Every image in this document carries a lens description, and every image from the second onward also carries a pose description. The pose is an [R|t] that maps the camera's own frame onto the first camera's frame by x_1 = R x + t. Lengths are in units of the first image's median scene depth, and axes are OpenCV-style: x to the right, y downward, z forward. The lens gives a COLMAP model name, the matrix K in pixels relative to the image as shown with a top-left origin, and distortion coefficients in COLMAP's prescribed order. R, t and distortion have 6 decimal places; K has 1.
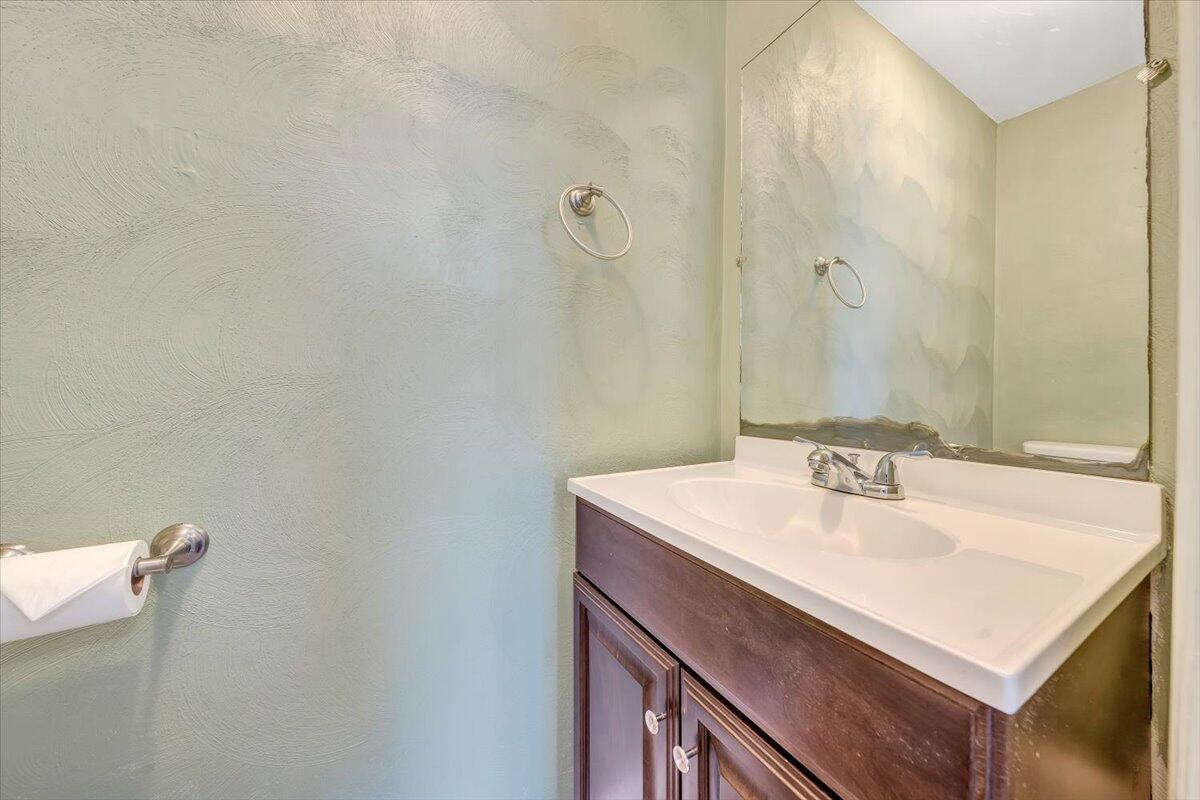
lens RADIAL K [[407.0, 0, 602.7], [0, 407.0, 389.2], [0, 0, 1]] dist [-0.002012, -0.000260]
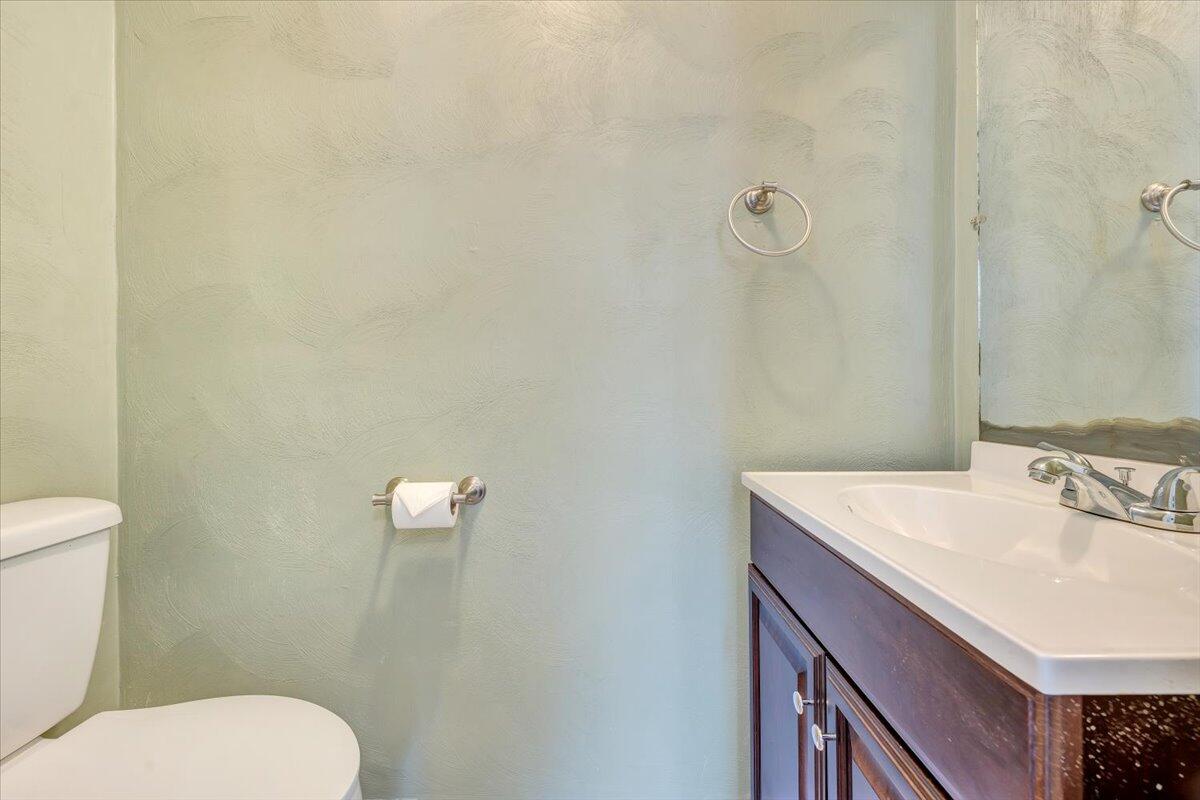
lens RADIAL K [[418.3, 0, 597.3], [0, 418.3, 379.9], [0, 0, 1]] dist [-0.000208, 0.000032]
pose [[0.870091, -0.022535, -0.492375, 0.135690], [0.014368, 0.999689, -0.020364, 0.000401], [0.492681, 0.010644, 0.870145, -0.125535]]
